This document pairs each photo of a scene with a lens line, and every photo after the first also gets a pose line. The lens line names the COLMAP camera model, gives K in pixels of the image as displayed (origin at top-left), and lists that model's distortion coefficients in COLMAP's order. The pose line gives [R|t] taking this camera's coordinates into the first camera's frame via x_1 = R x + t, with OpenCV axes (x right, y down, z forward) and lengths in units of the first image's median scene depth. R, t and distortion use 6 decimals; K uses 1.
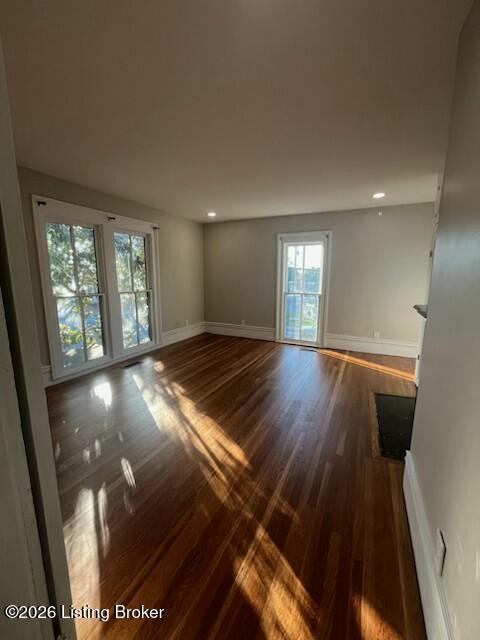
lens RADIAL K [[262.2, 0, 239.3], [0, 262.2, 319.9], [0, 0, 1]] dist [-0.006554, 0.000069]
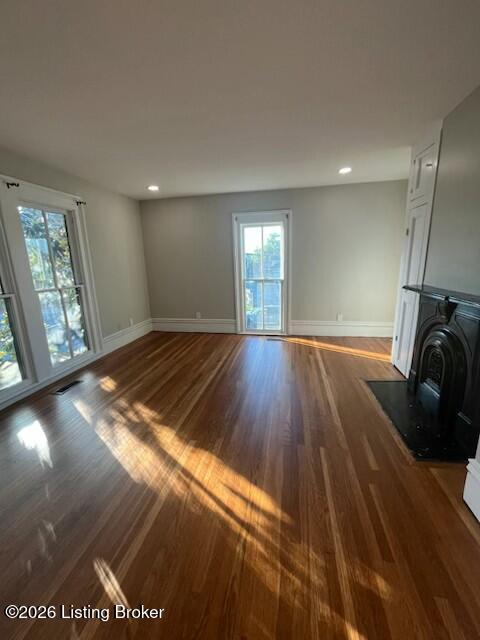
lens RADIAL K [[262.2, 0, 241.0], [0, 262.2, 319.7], [0, 0, 1]] dist [-0.006554, 0.000069]
pose [[0.964292, -0.088238, 0.249708, -0.099216], [0.076770, 0.995513, 0.055321, -0.021449], [-0.253469, -0.034175, 0.966740, 0.153445]]
